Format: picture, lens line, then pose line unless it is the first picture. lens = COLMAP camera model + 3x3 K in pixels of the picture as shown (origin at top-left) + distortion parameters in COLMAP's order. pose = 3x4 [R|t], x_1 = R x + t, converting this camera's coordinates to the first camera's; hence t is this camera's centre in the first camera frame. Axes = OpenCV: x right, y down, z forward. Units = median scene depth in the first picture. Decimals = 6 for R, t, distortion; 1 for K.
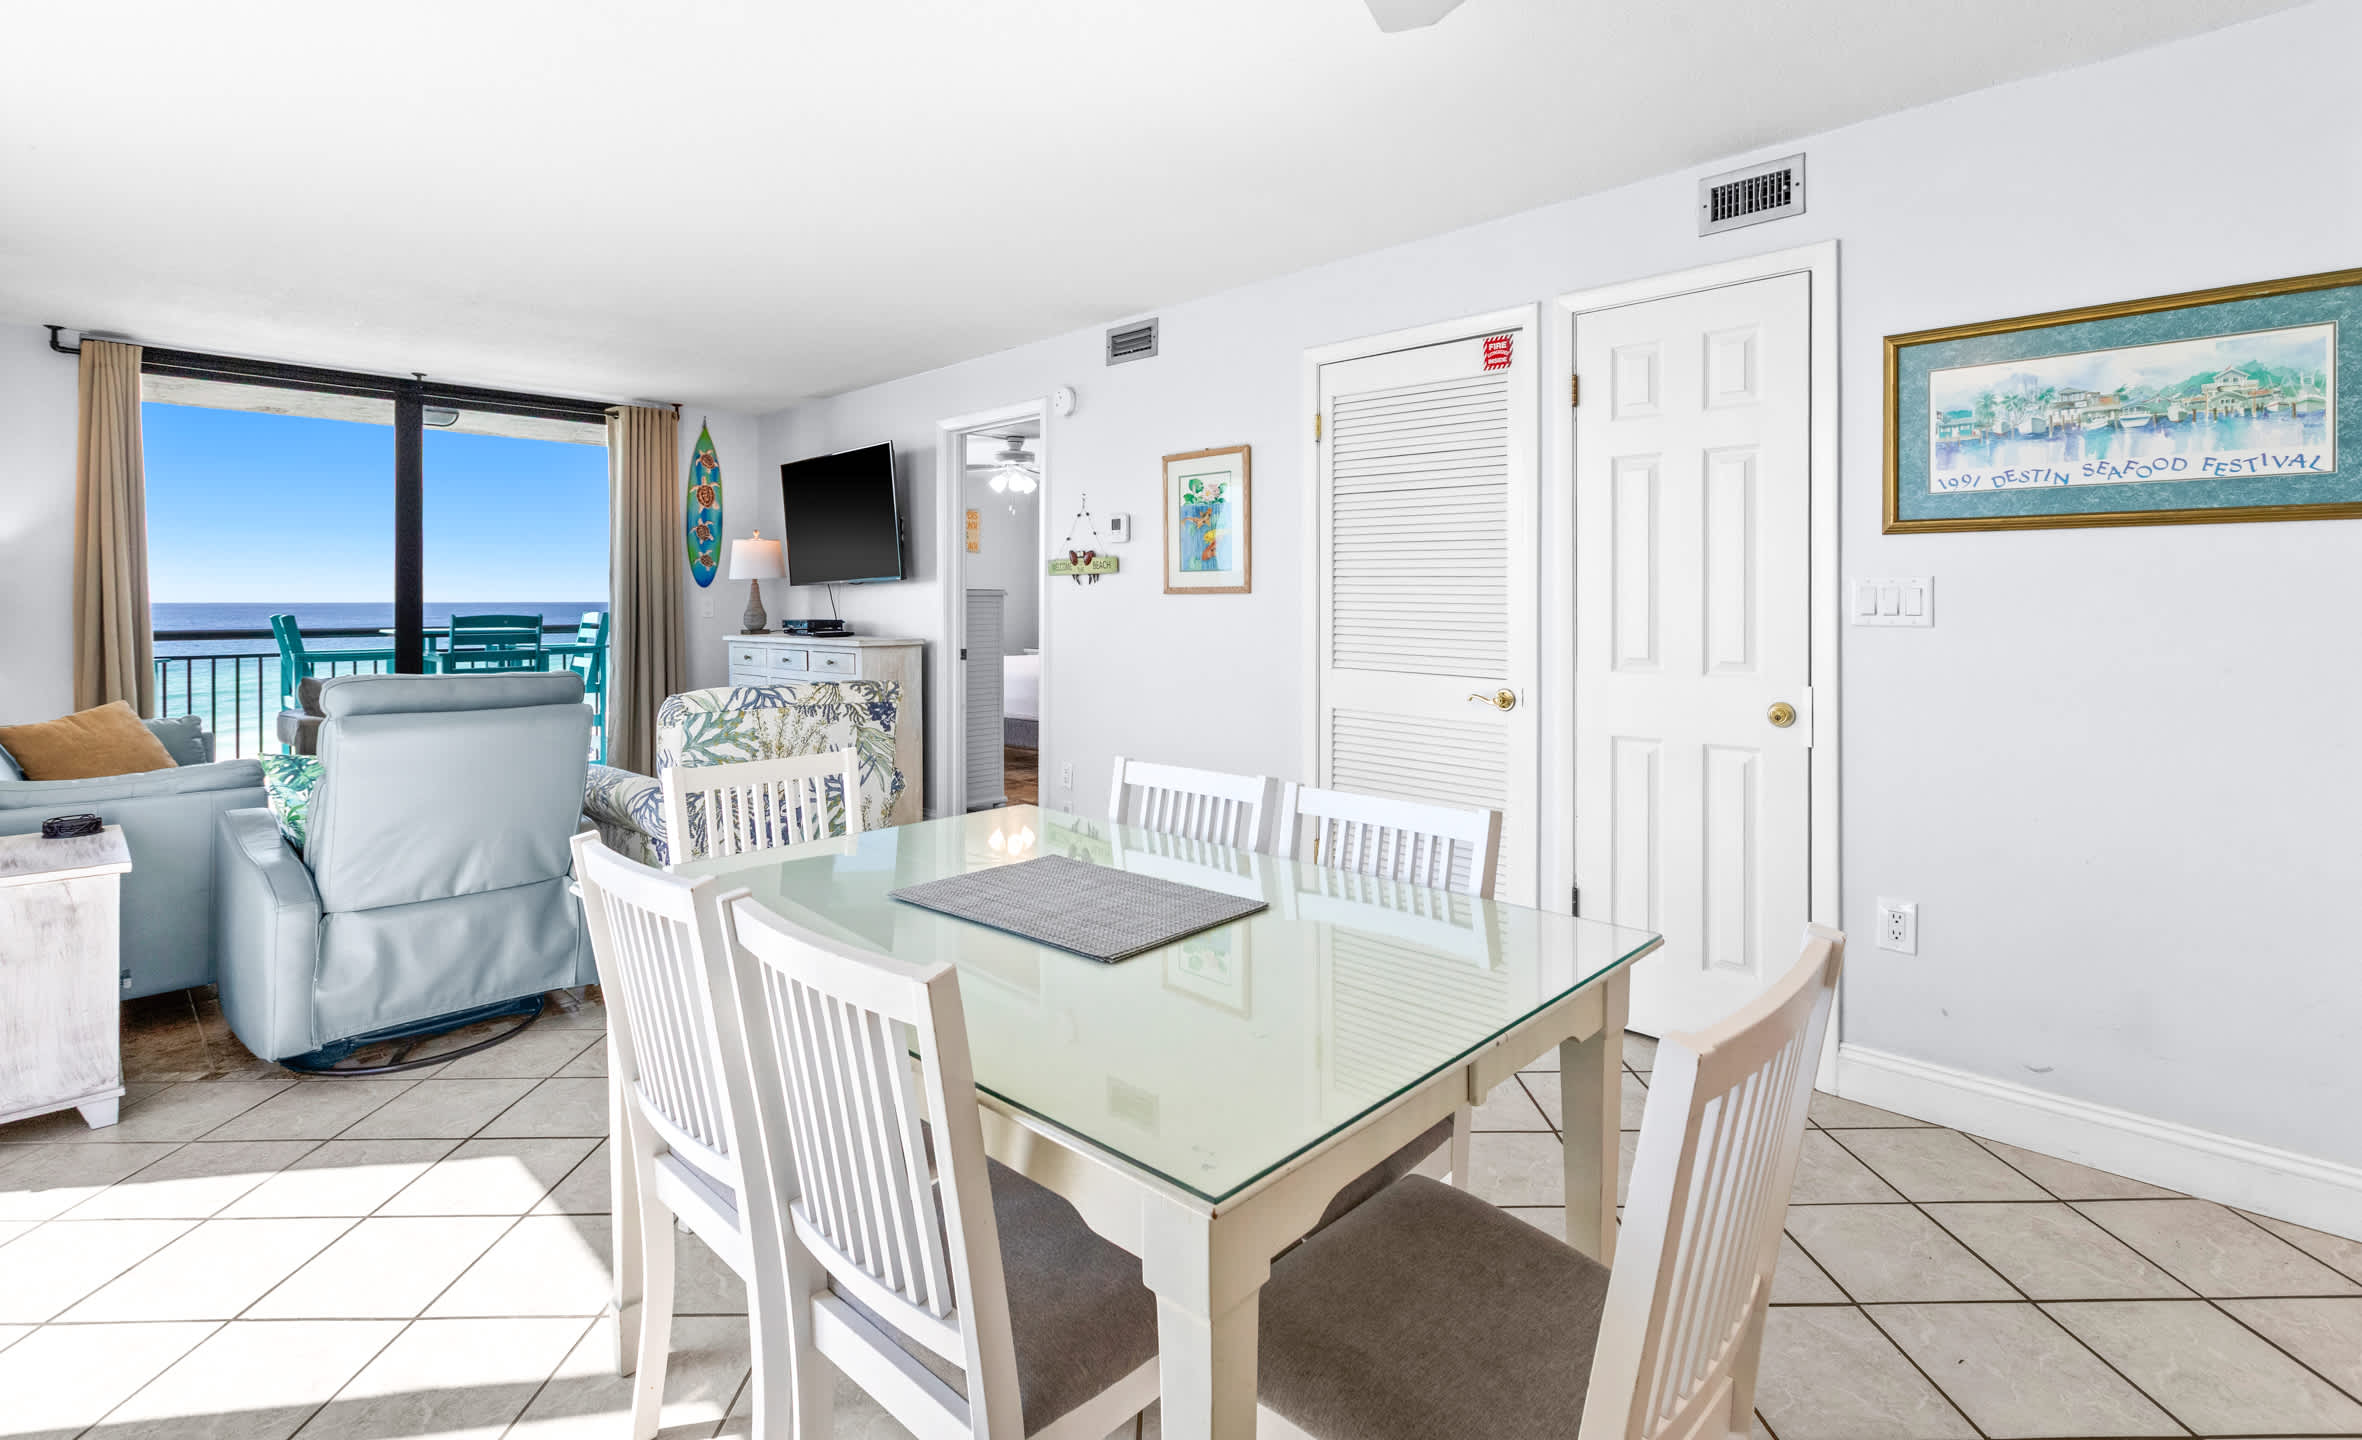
lens RADIAL K [[1075.2, 0, 1178.4], [0, 1075.2, 598.9], [0, 0, 1]] dist [0.005105, -0.000742]
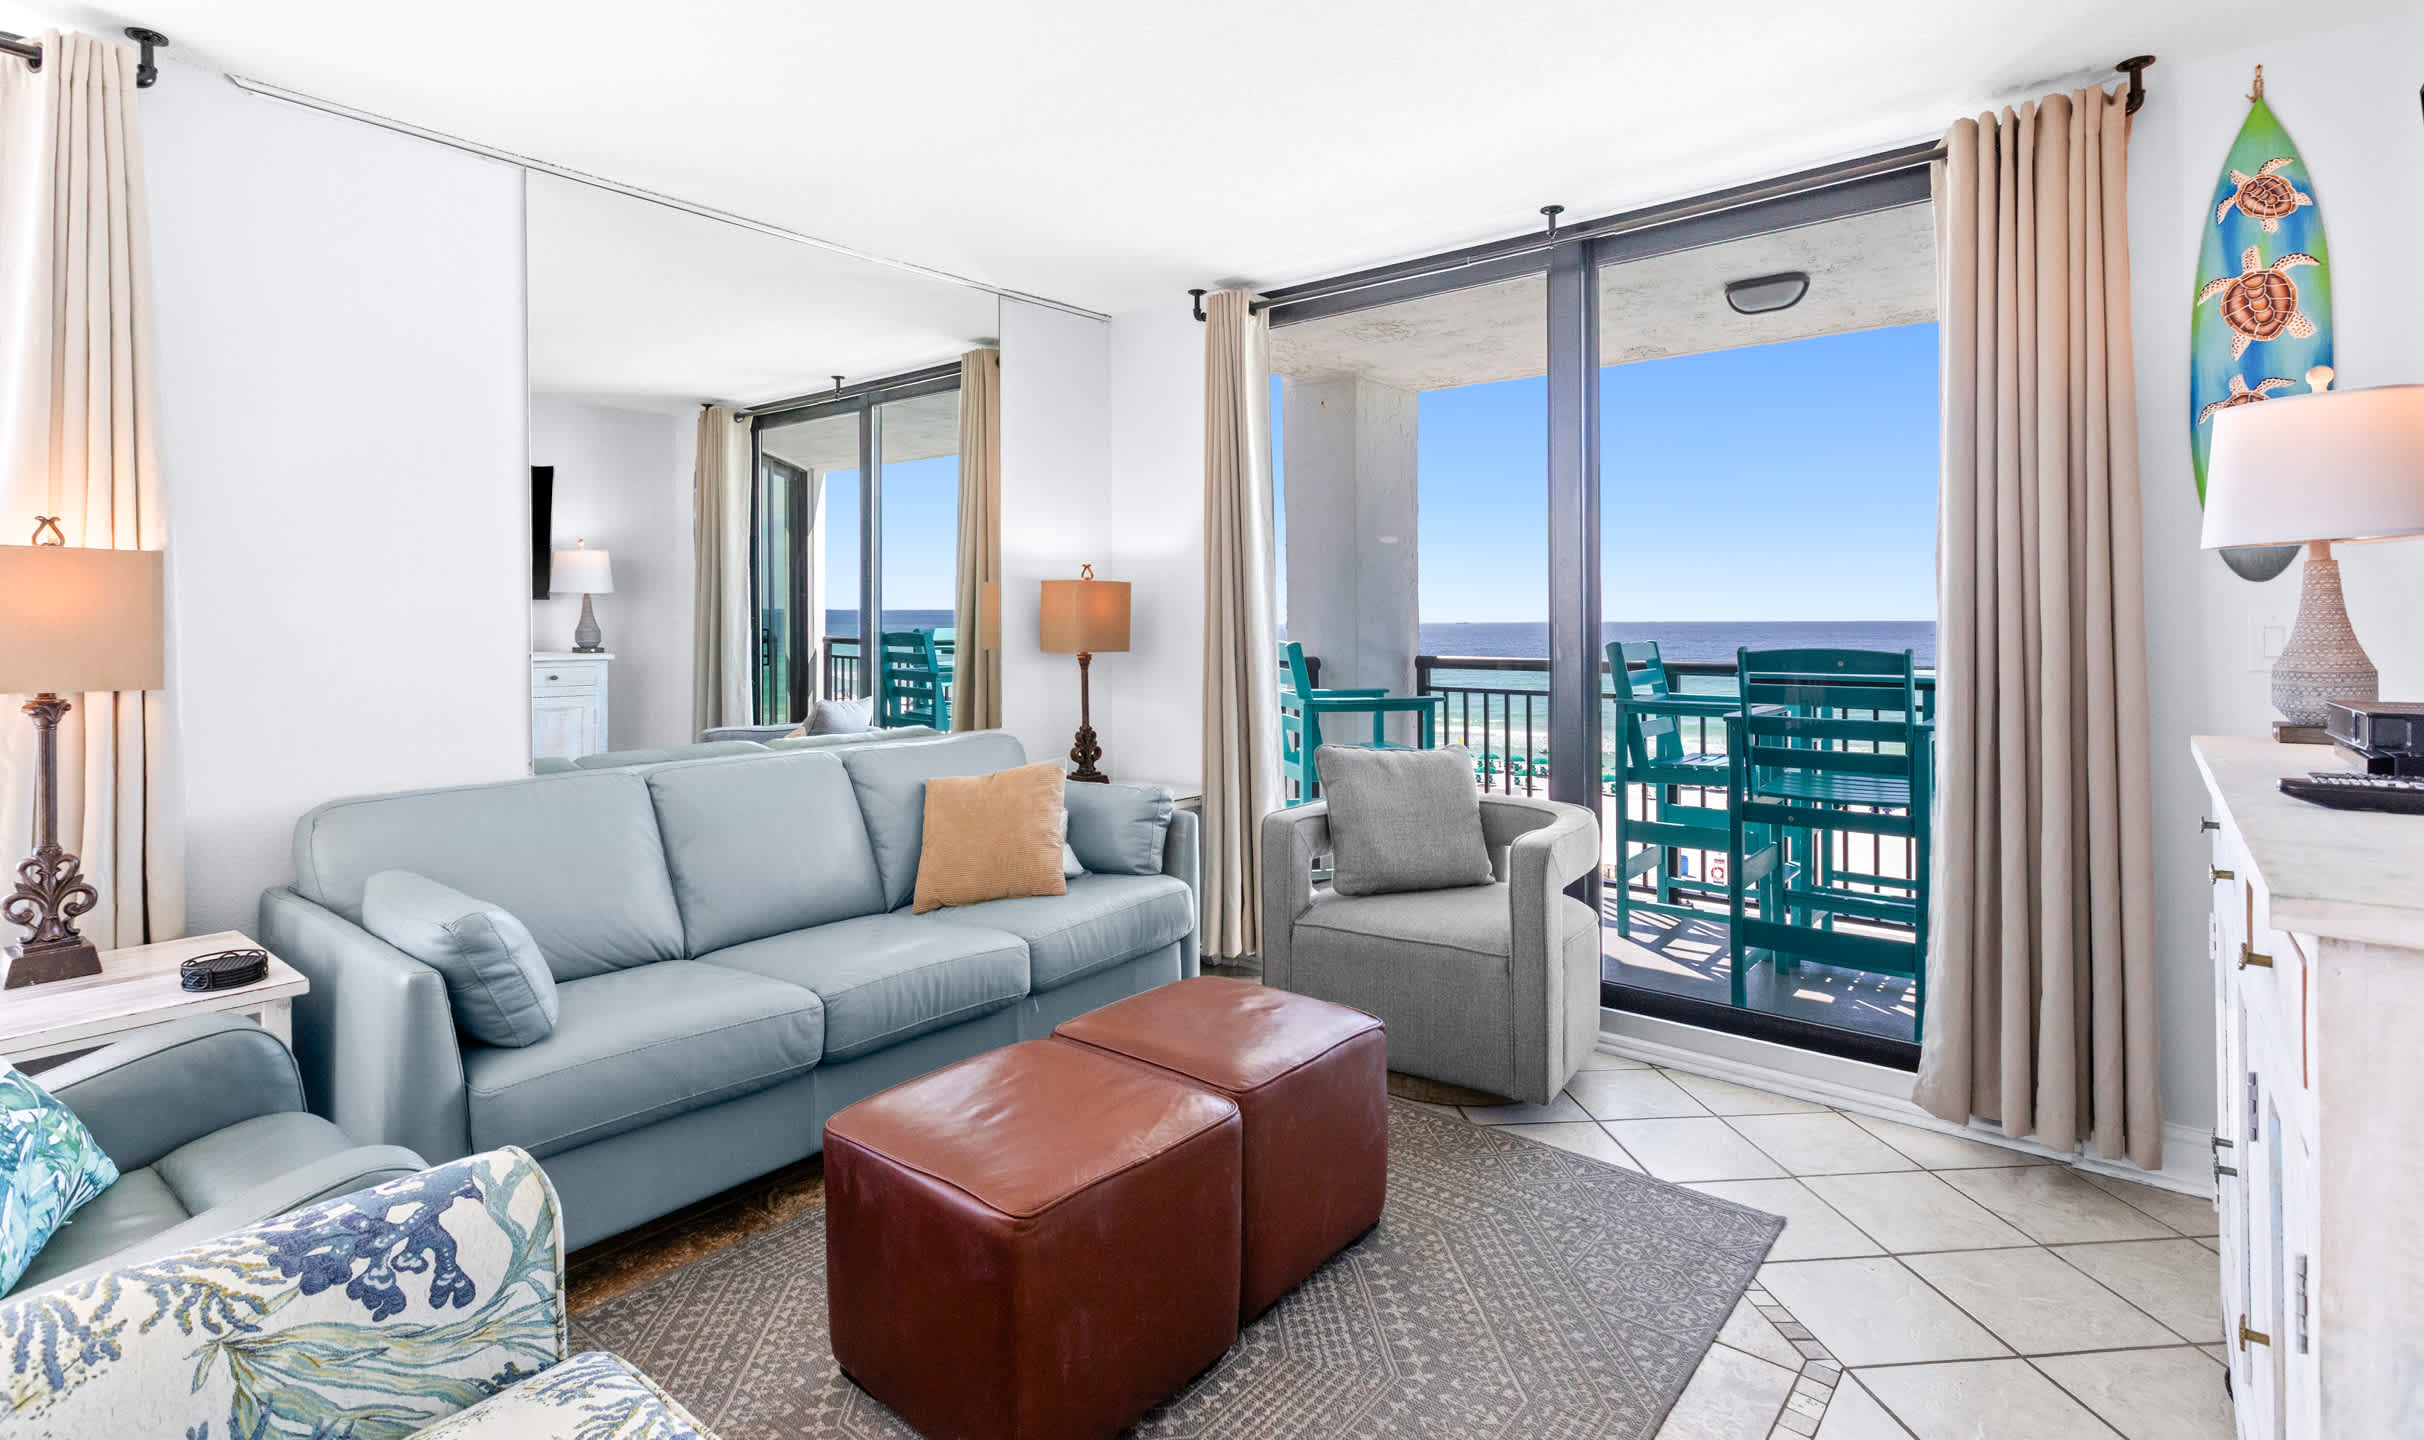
lens RADIAL K [[1129.8, 0, 1214.5], [0, 1129.8, 627.2], [0, 0, 1]] dist [0.002633, 0.000296]
pose [[0.094815, 0.006119, -0.995476, -0.172382], [0.005184, 0.999965, 0.006640, 0.000391], [0.995481, -0.005790, 0.094780, 0.929827]]
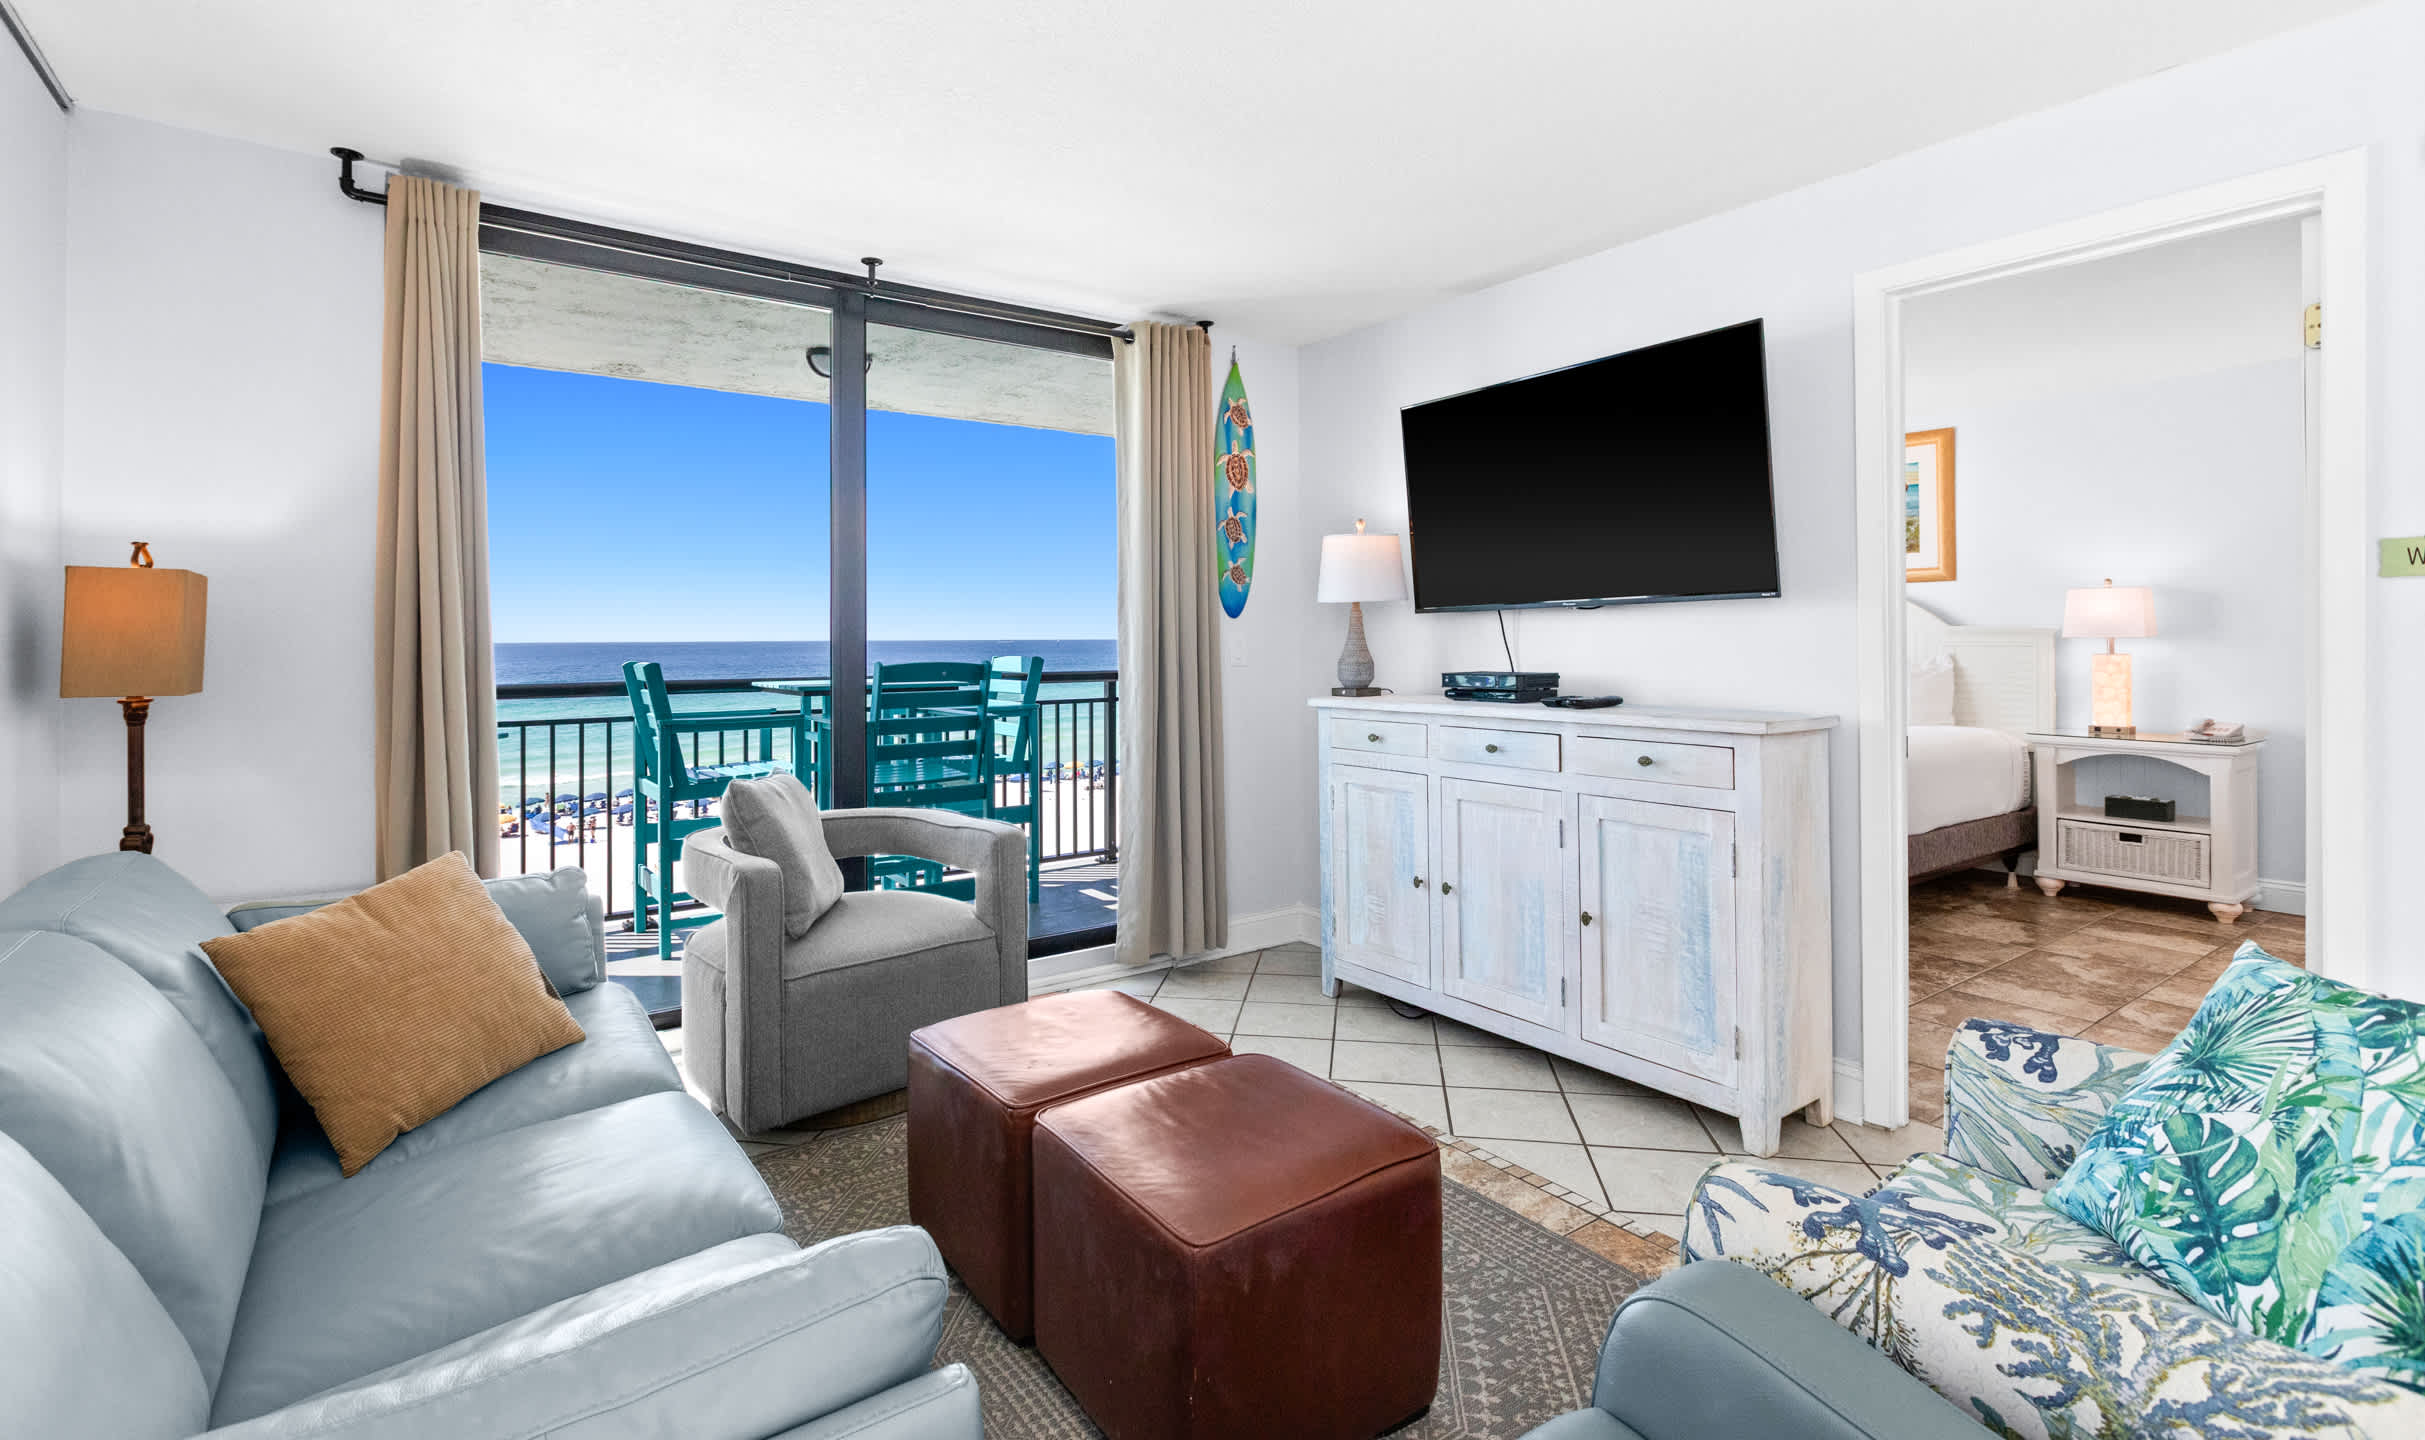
lens RADIAL K [[1130.3, 0, 1195.0], [0, 1130.3, 614.8], [0, 0, 1]] dist [0.002633, 0.000296]
pose [[0.985409, -0.004529, -0.170144, -0.507304], [0.001912, 0.999877, -0.015541, -0.002465], [0.170194, 0.014988, 0.985297, 0.498916]]
